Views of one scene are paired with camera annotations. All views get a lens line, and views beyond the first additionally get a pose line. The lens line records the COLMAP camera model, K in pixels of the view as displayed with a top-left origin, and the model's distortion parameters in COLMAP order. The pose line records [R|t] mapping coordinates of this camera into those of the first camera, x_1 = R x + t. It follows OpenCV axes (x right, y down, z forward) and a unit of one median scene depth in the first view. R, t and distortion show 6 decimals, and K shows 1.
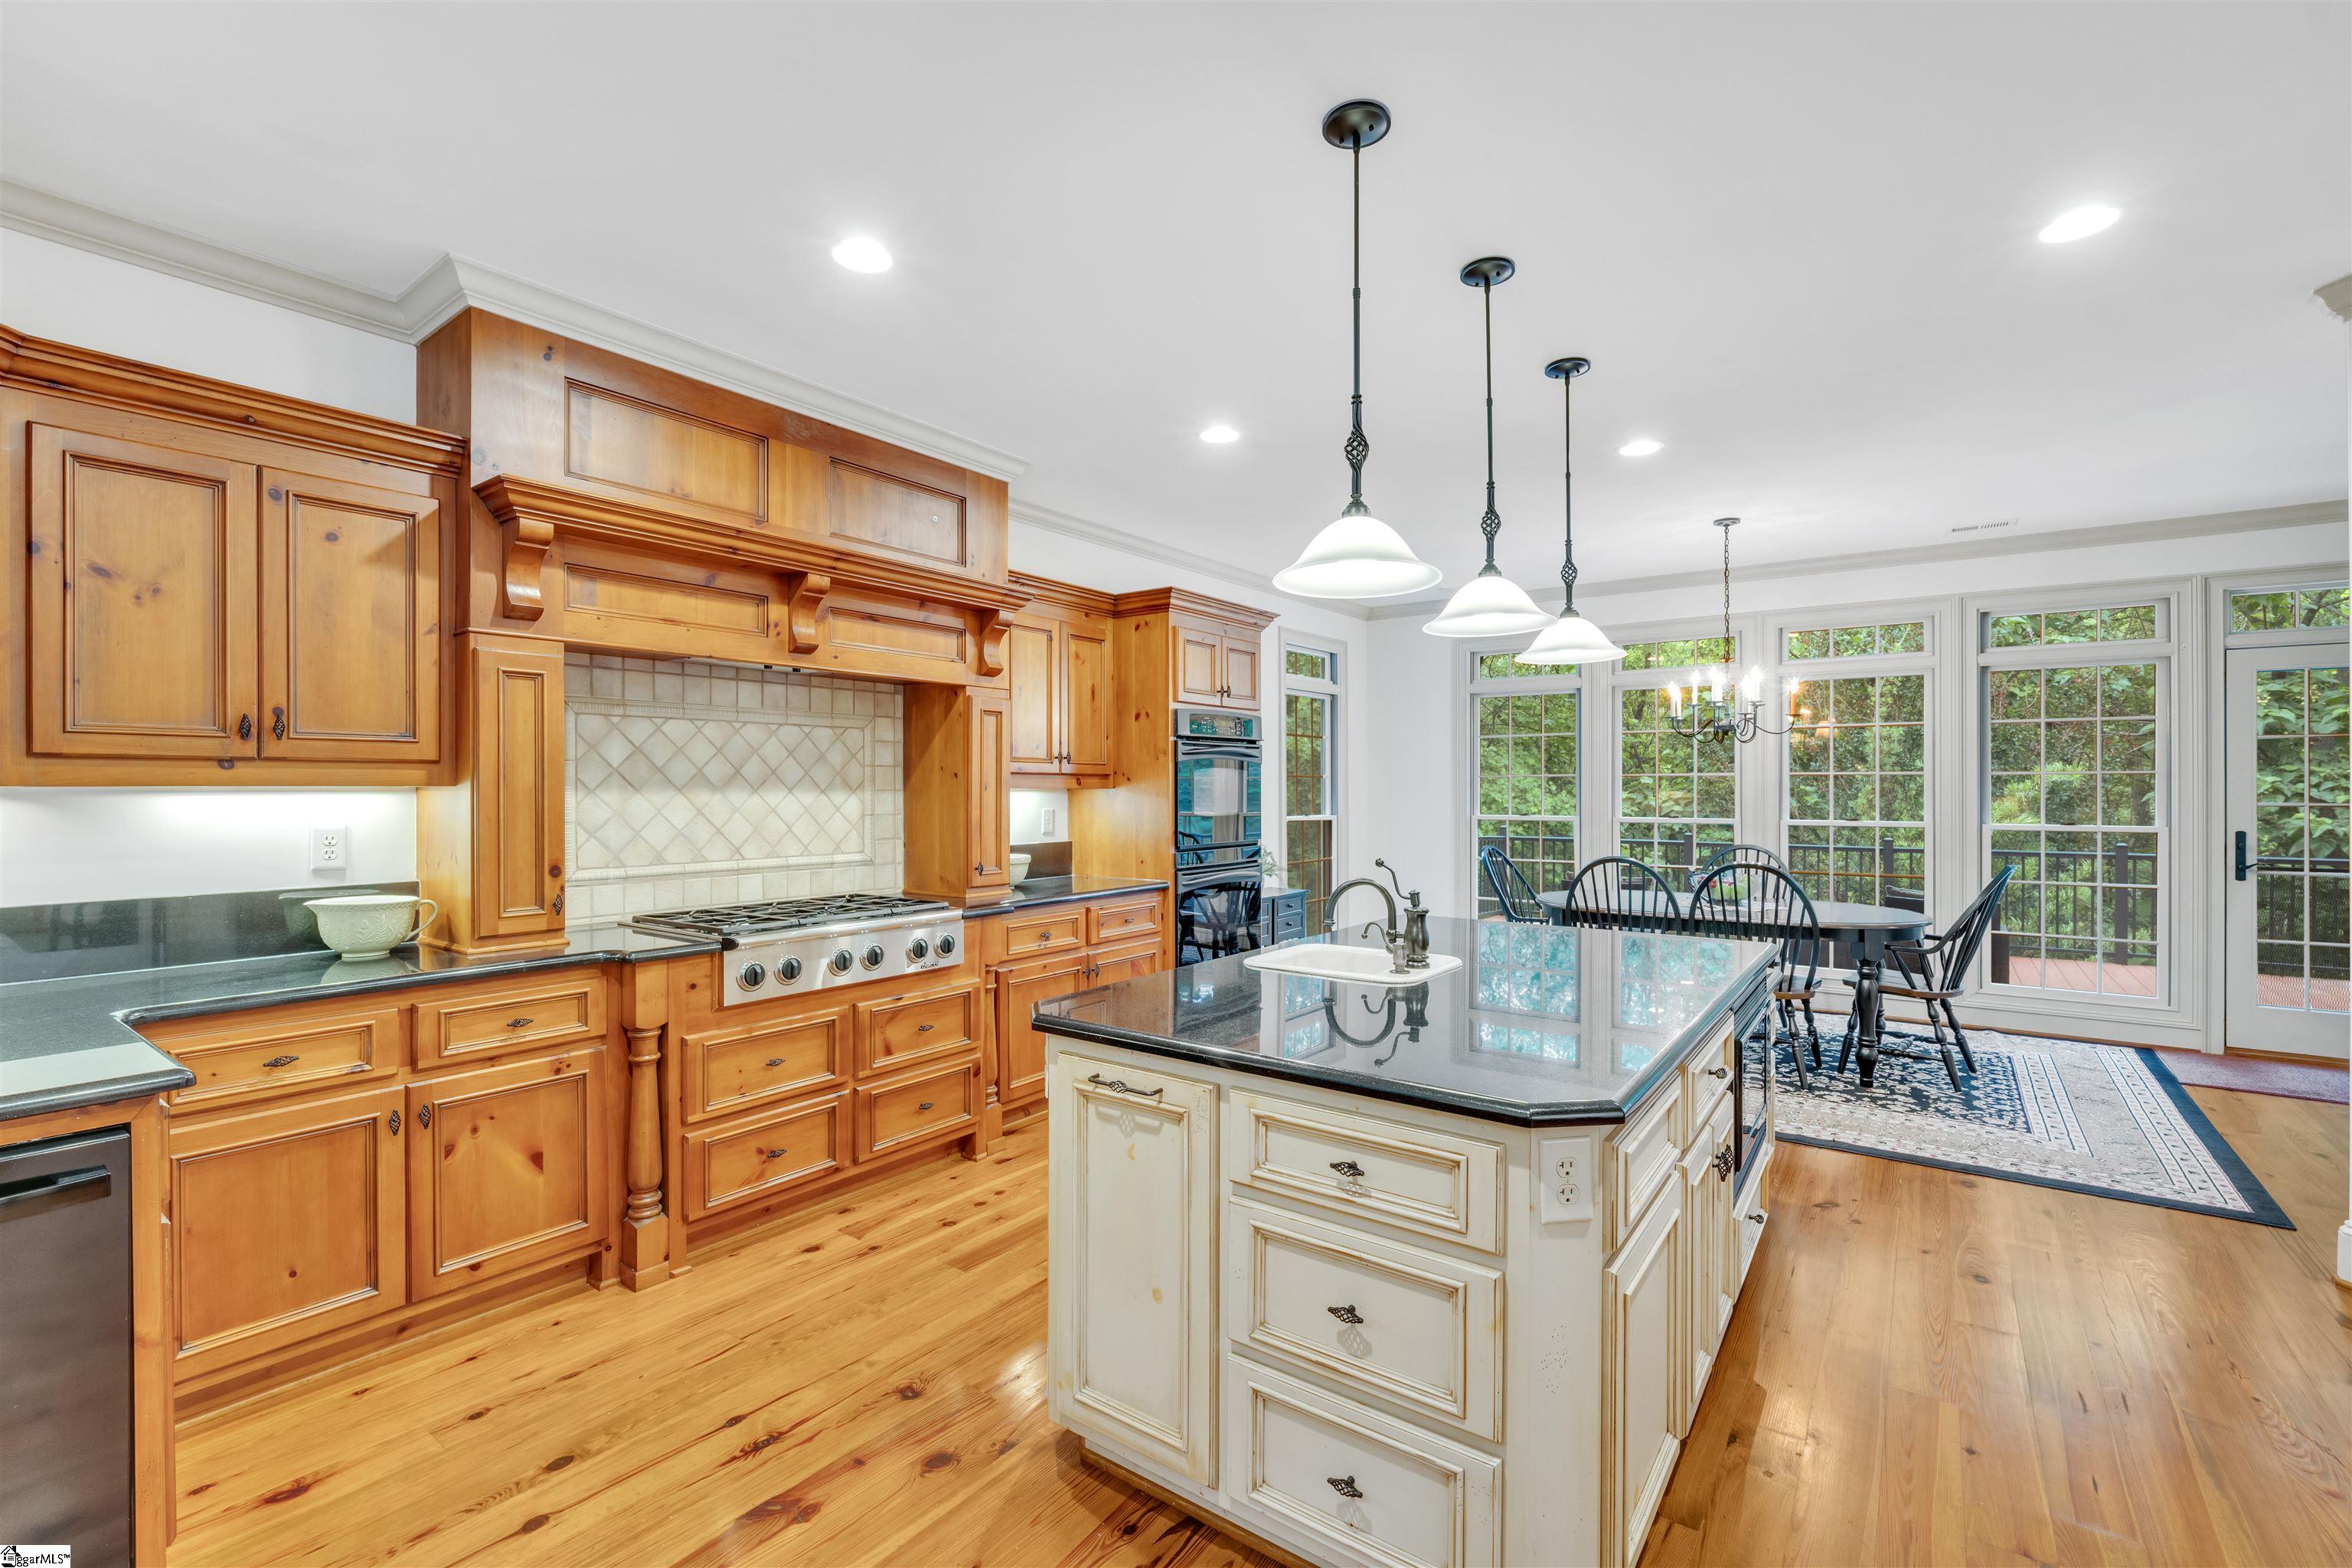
lens RADIAL K [[1031.7, 0, 1189.6], [0, 1031.7, 782.9], [0, 0, 1]] dist [-0.010398, 0.002160]
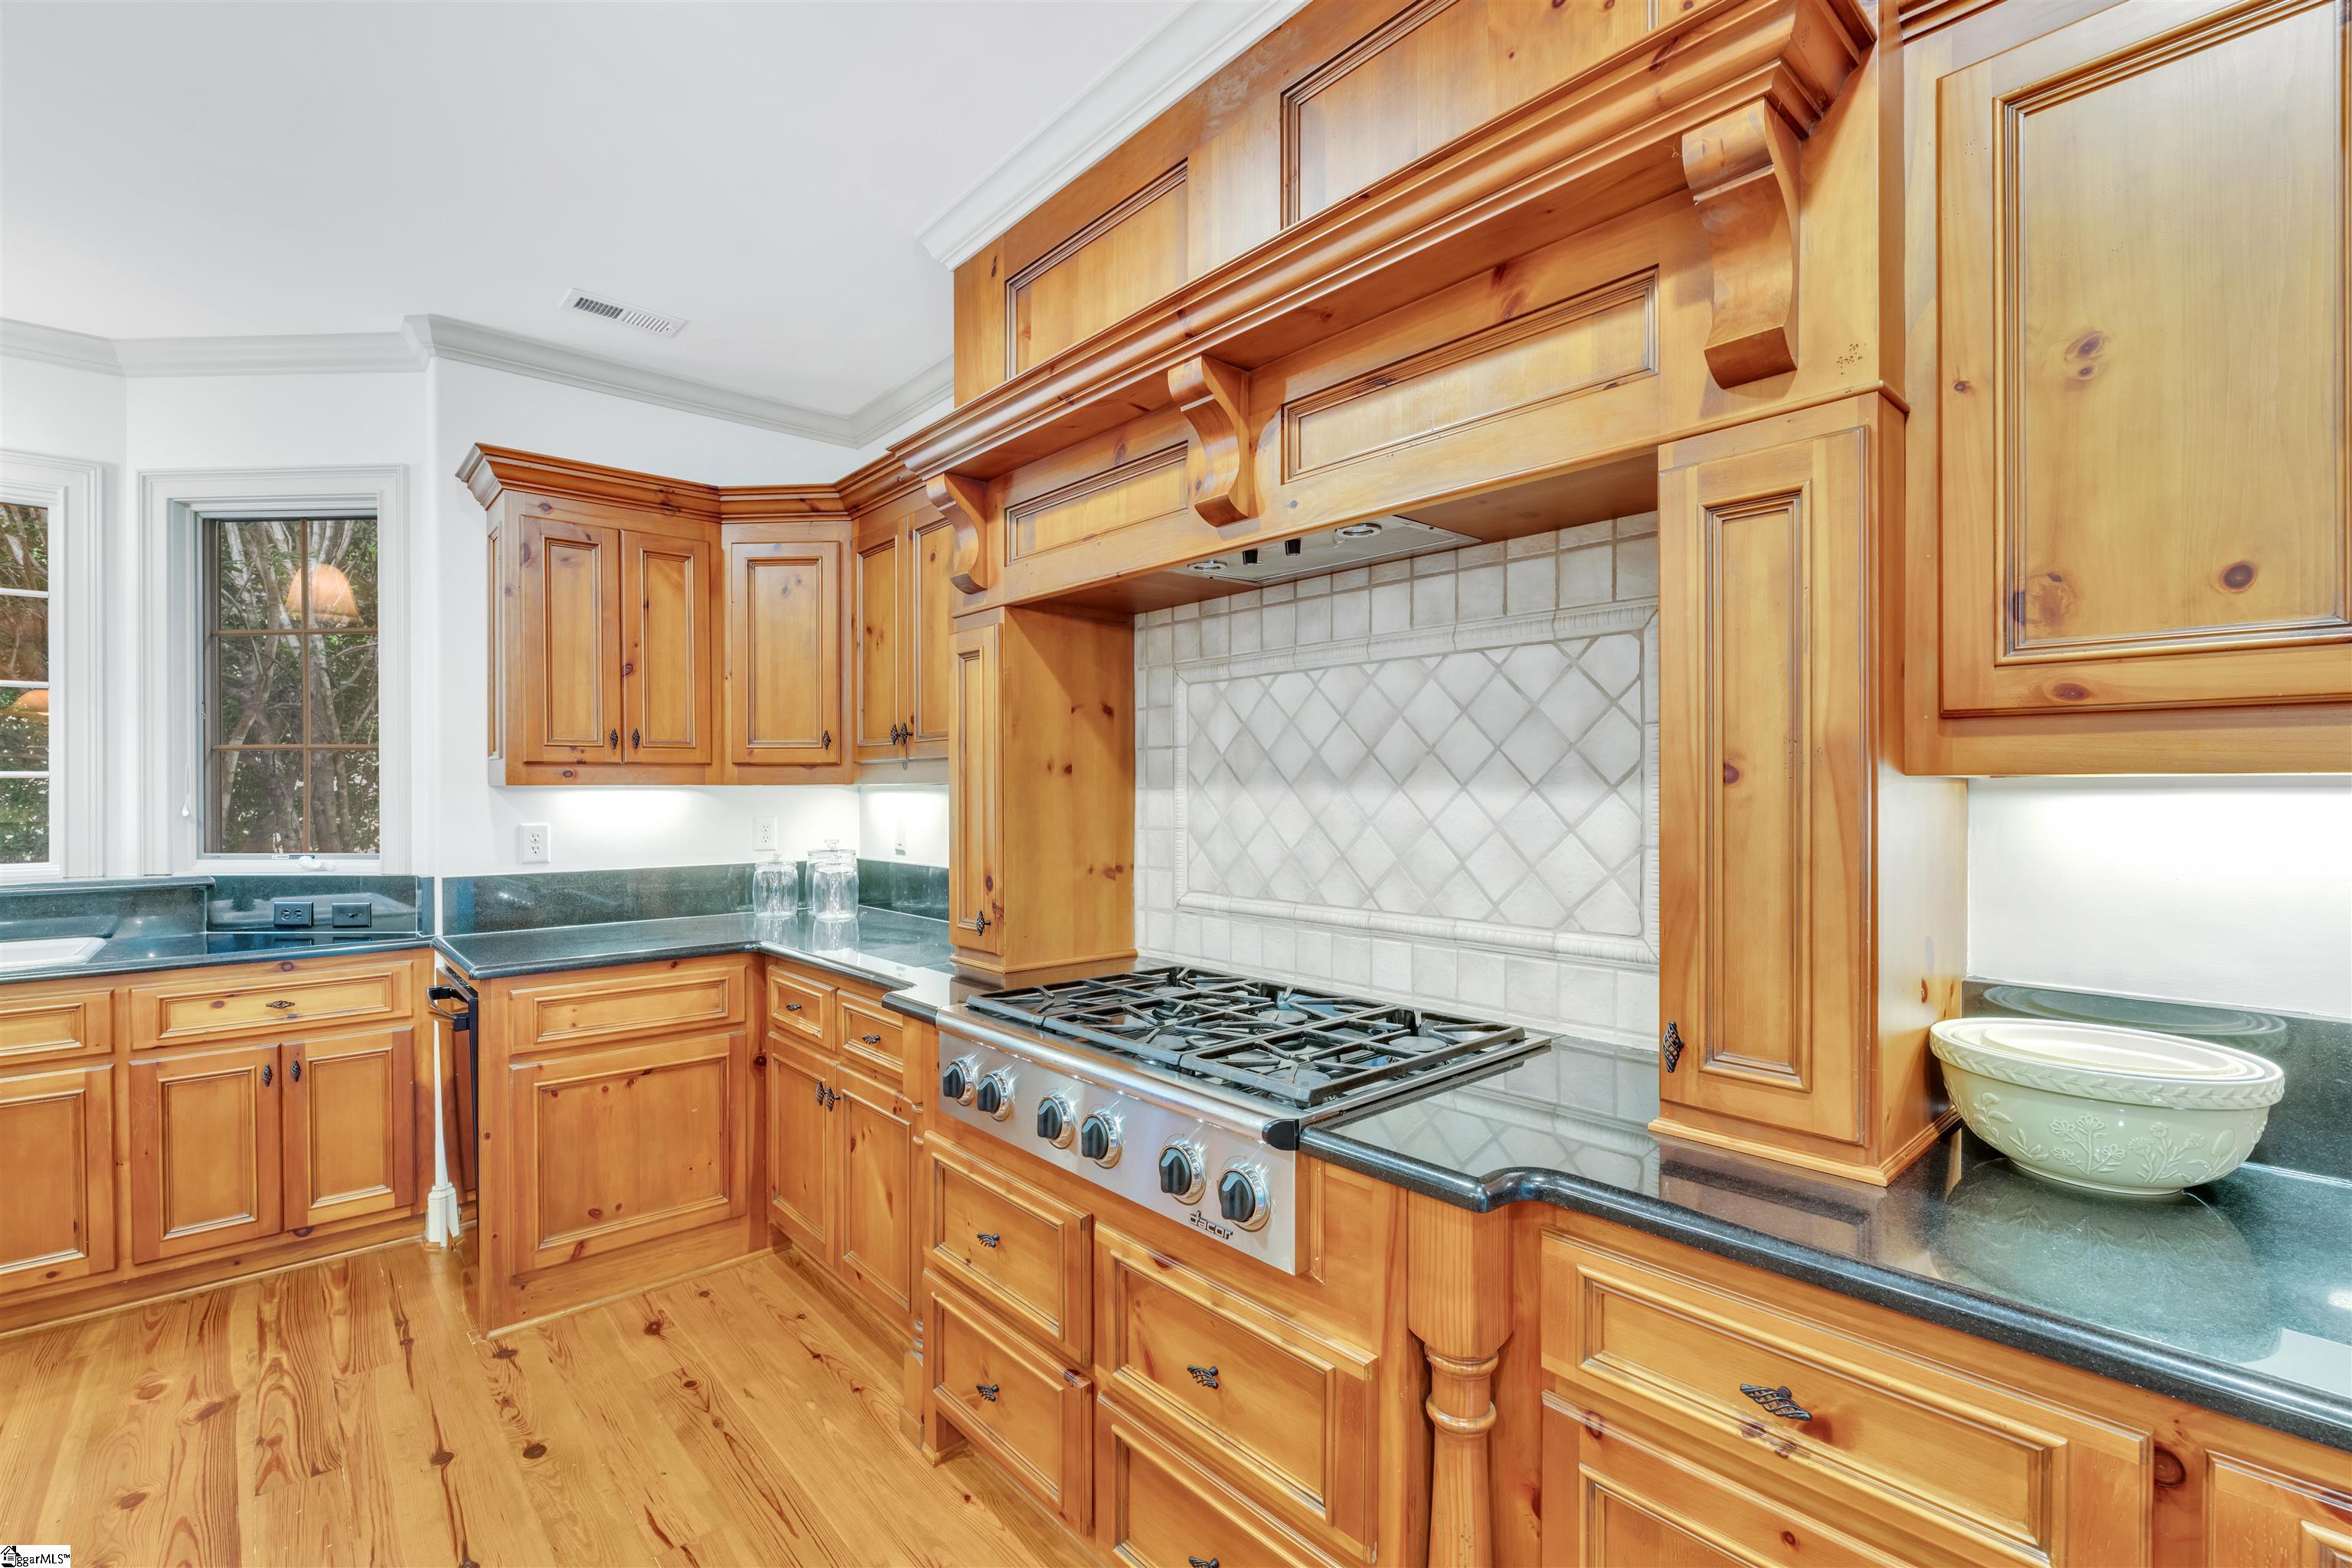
lens RADIAL K [[1031.7, 0, 1166.6], [0, 1031.7, 792.4], [0, 0, 1]] dist [-0.010398, 0.002160]
pose [[-0.223225, 0.004720, -0.974756, 0.128346], [0.009951, 0.999947, 0.002563, 0.008437], [0.974716, -0.009128, -0.223260, 1.016880]]
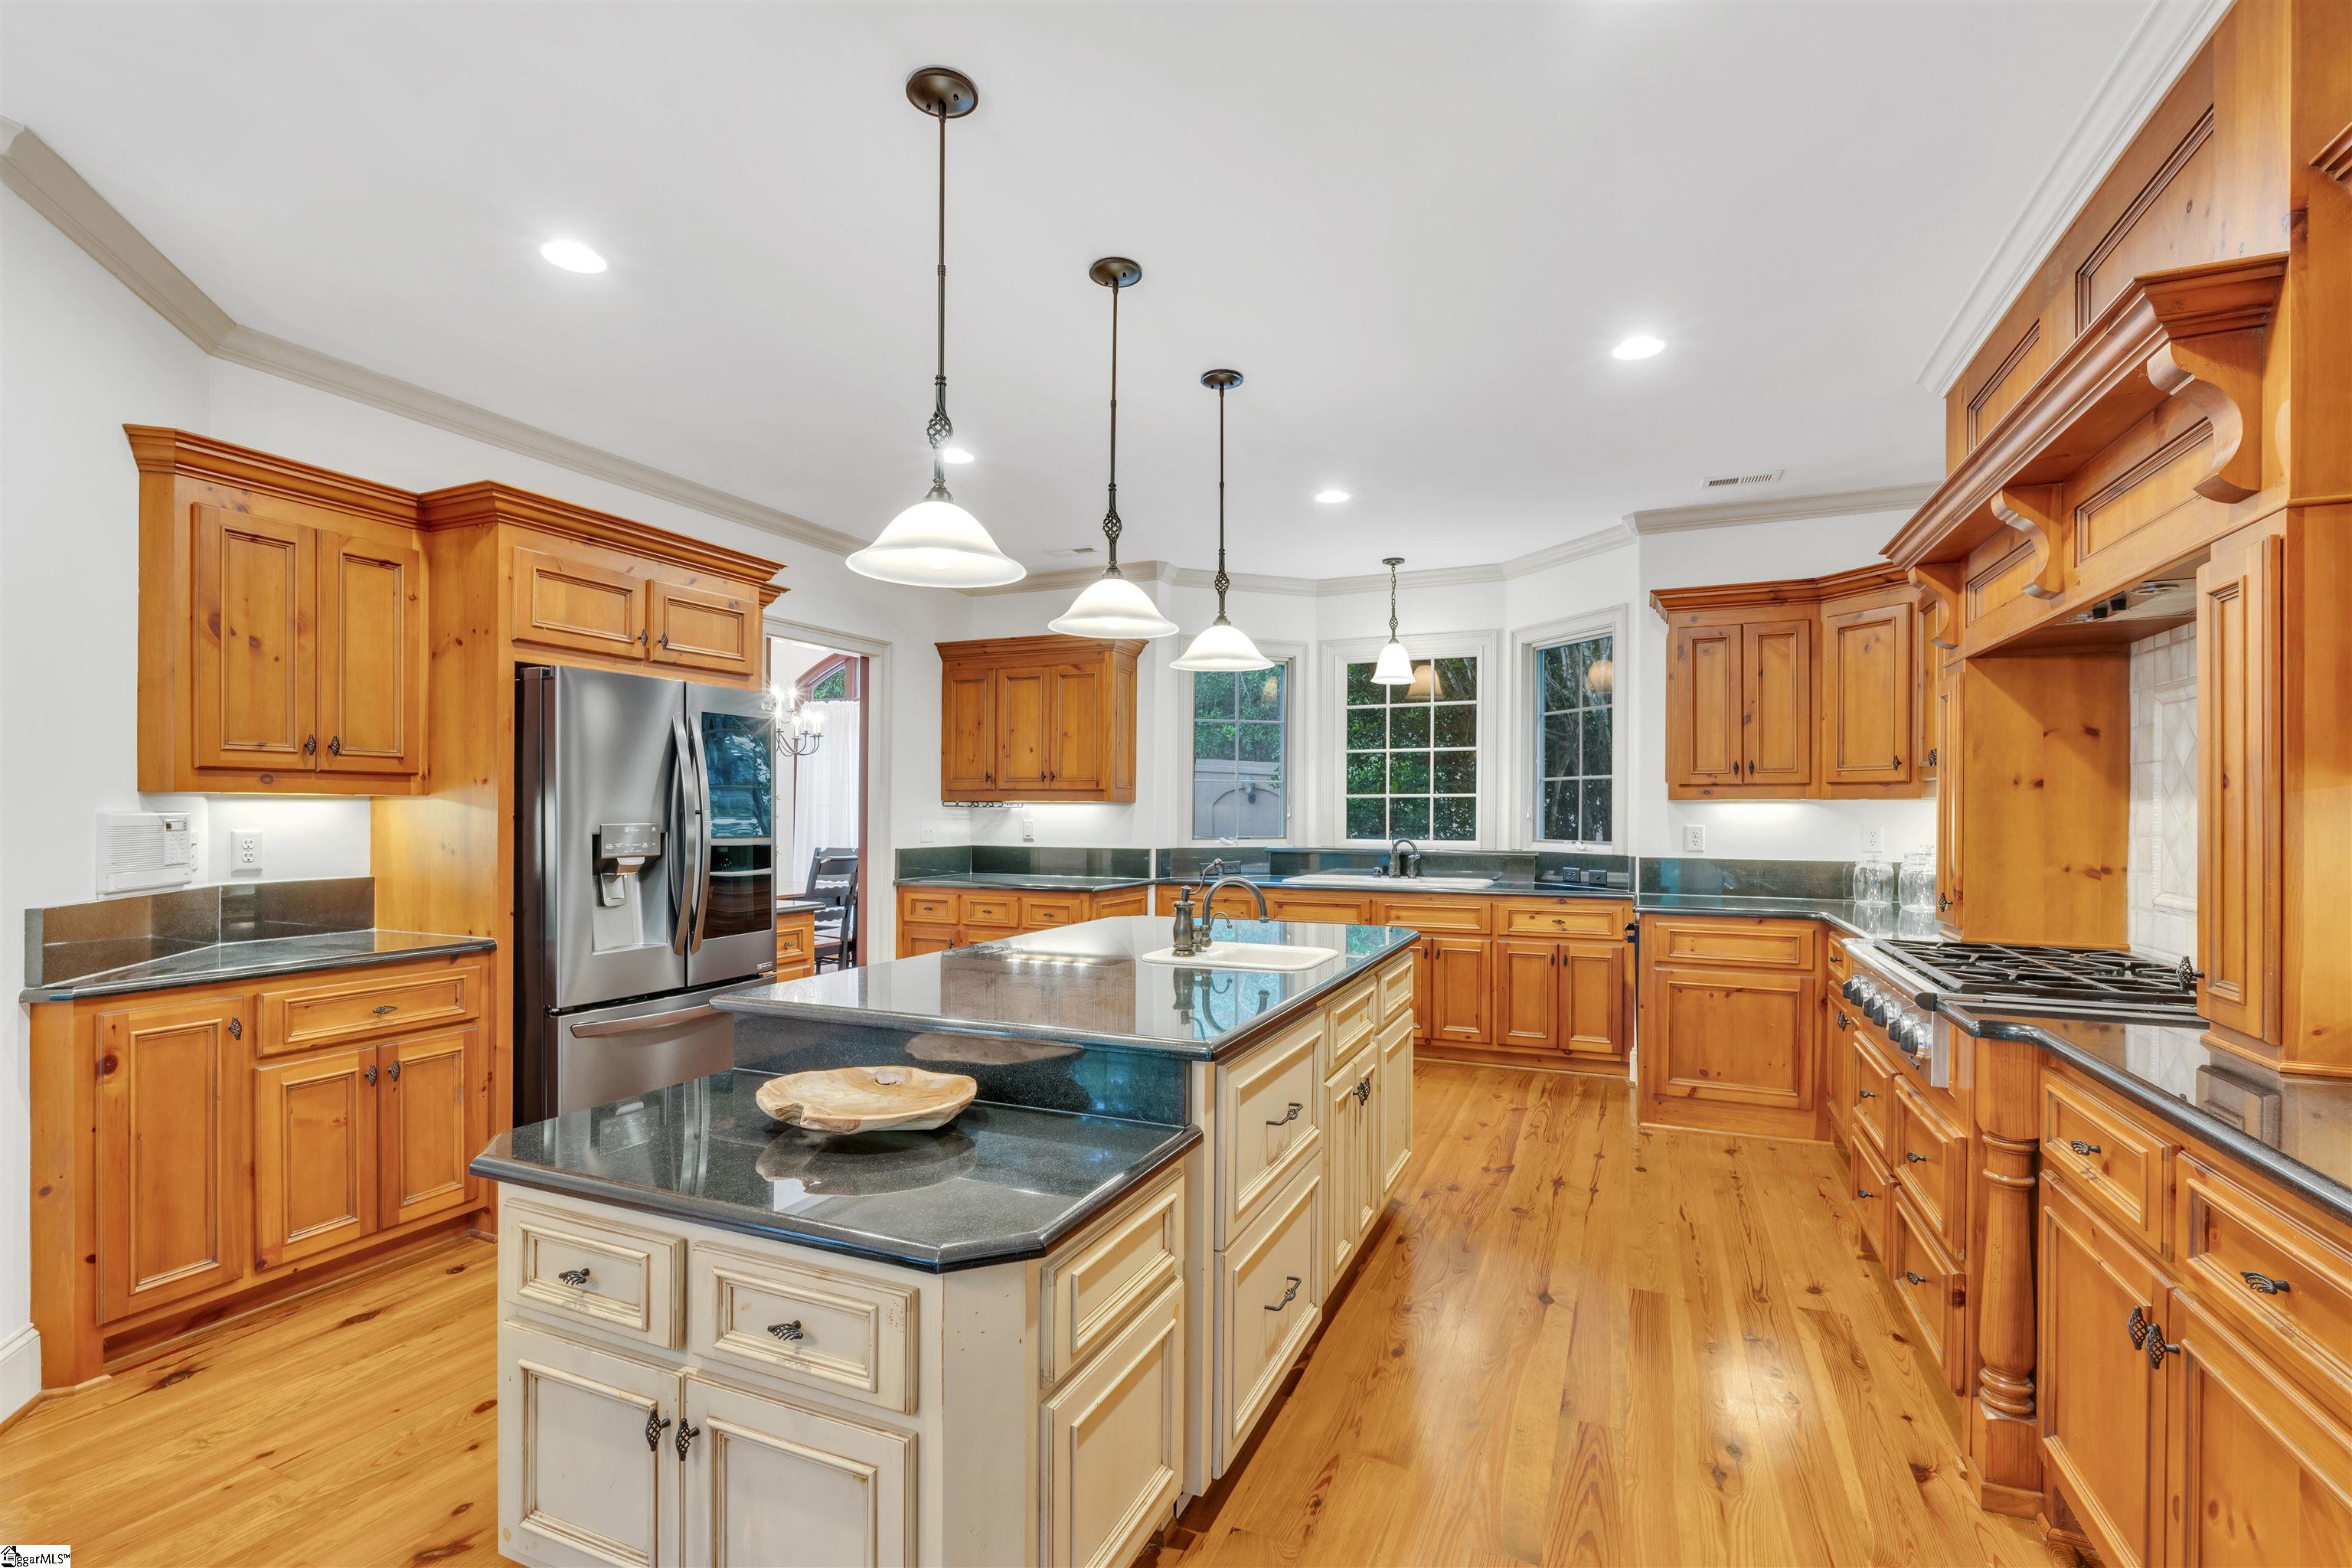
lens RADIAL K [[1031.7, 0, 1194.6], [0, 1031.7, 820.7], [0, 0, 1]] dist [-0.010398, 0.002160]
pose [[-0.977014, 0.000951, -0.213174, 0.302288], [0.000006, 0.999990, 0.004434, 0.019652], [0.213176, 0.004330, -0.977004, 1.441007]]
